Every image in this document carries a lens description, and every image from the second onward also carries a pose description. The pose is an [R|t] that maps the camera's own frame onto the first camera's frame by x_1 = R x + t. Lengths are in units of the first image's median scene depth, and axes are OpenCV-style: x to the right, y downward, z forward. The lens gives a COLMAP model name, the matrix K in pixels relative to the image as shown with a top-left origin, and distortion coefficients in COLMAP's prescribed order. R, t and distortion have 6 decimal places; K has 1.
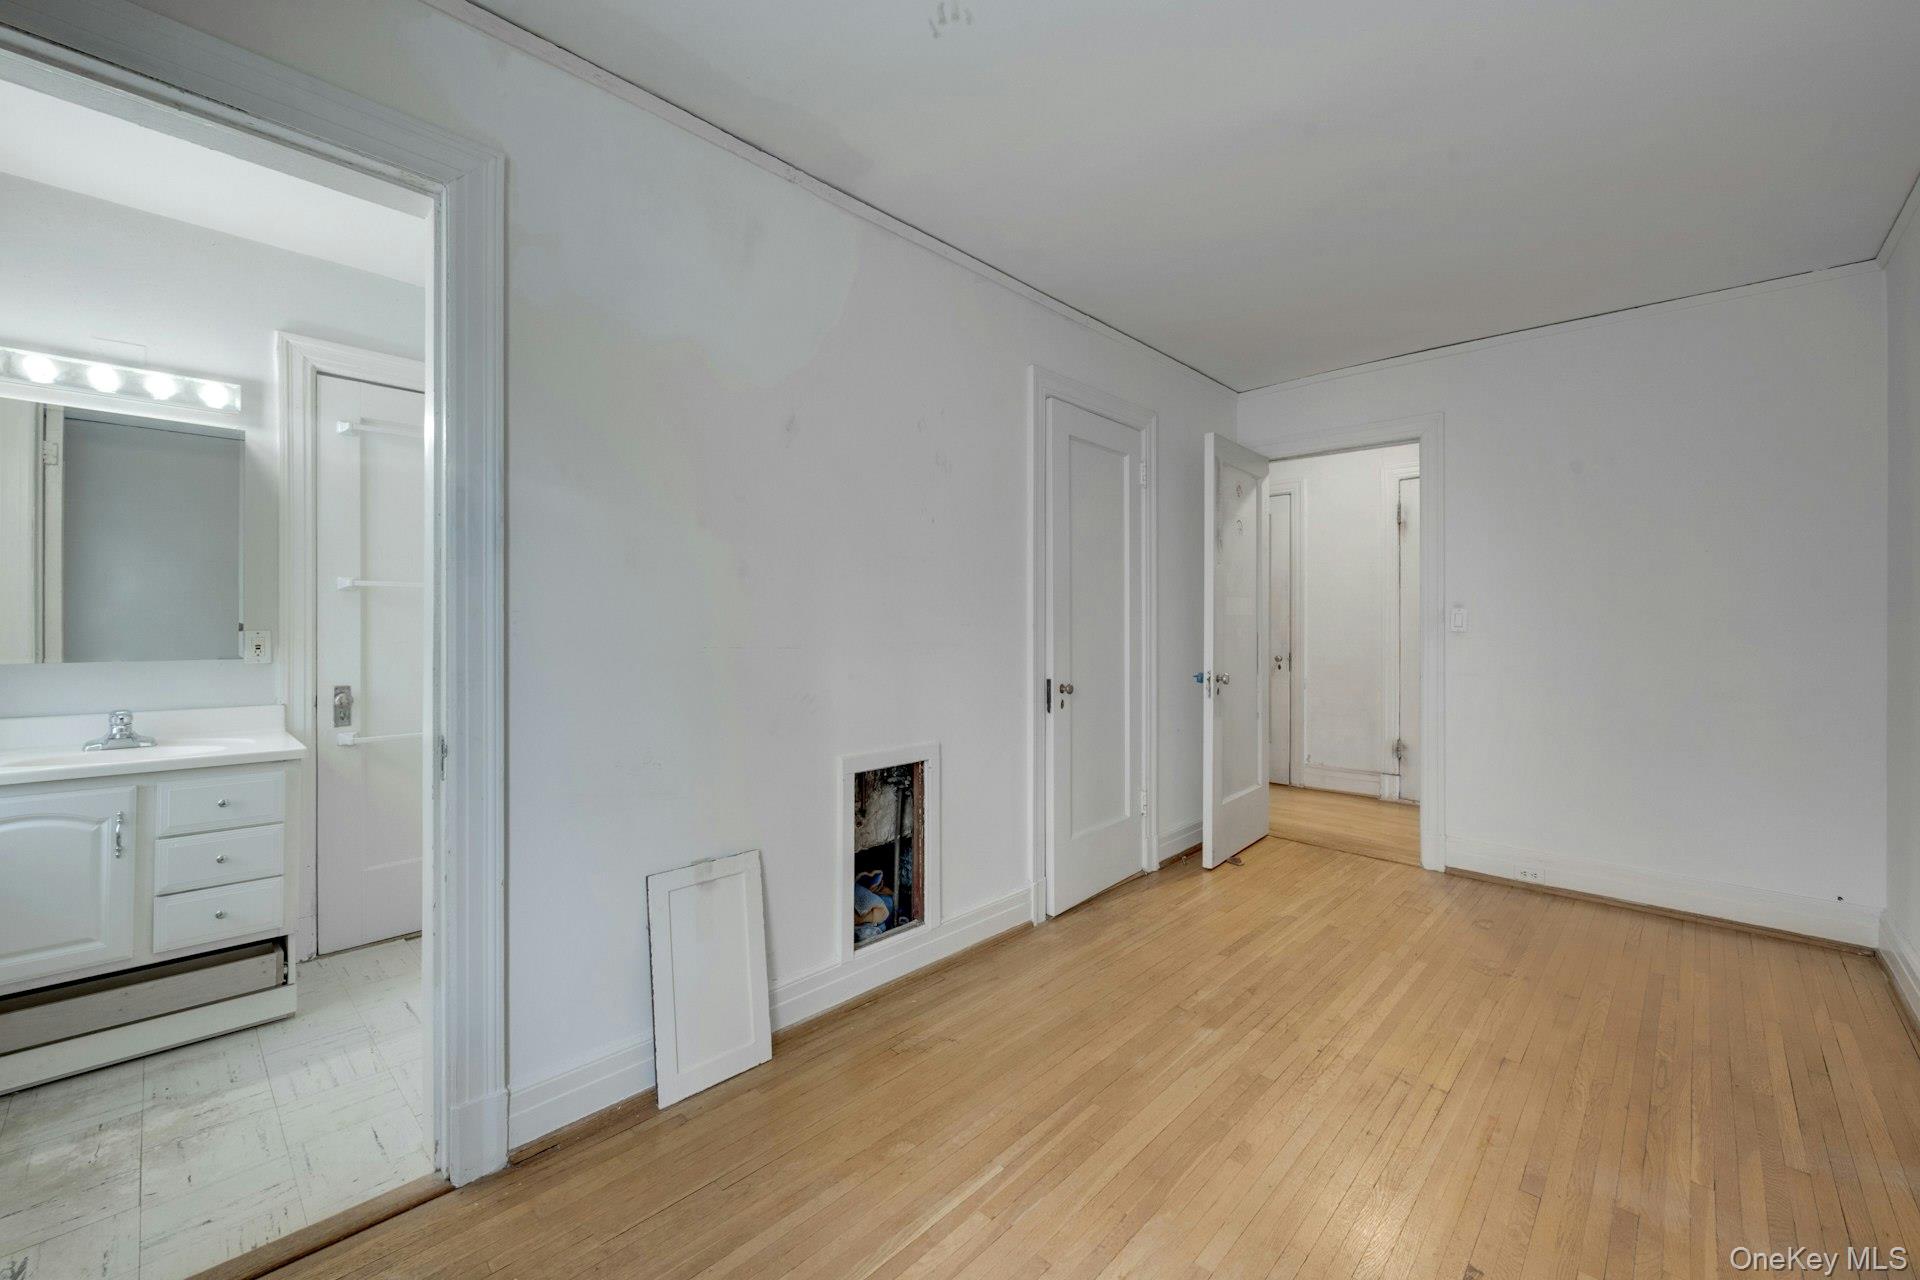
lens RADIAL K [[760.6, 0, 965.9], [0, 760.6, 635.8], [0, 0, 1]] dist [0.000068, 0.000063]
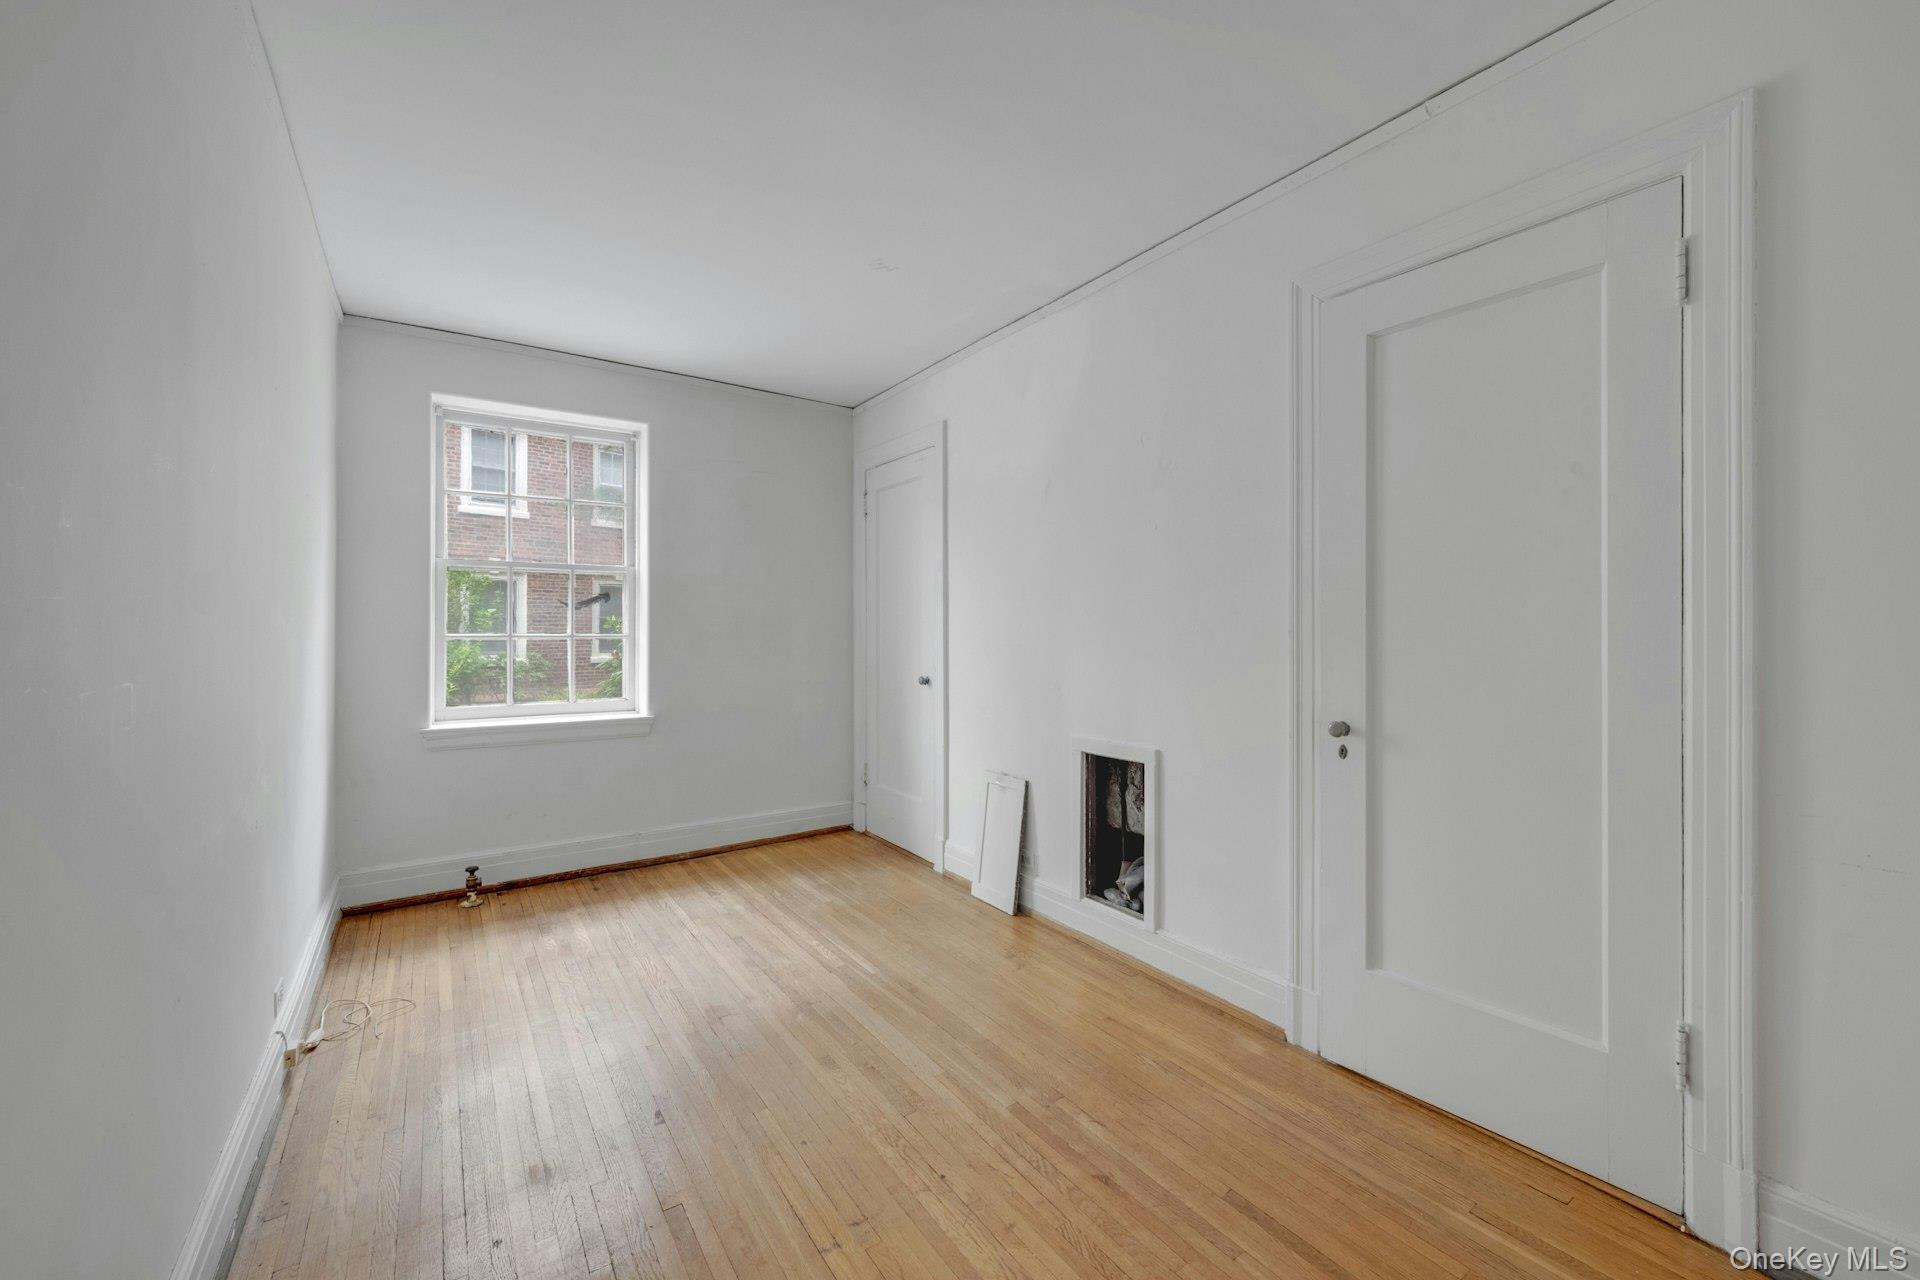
lens RADIAL K [[760.6, 0, 965.9], [0, 760.6, 635.8], [0, 0, 1]] dist [0.000068, 0.000063]
pose [[-0.205661, -0.004169, -0.978614, 1.090187], [-0.018905, 0.999821, -0.000286, -0.005445], [0.978441, 0.018442, -0.205703, 1.046516]]
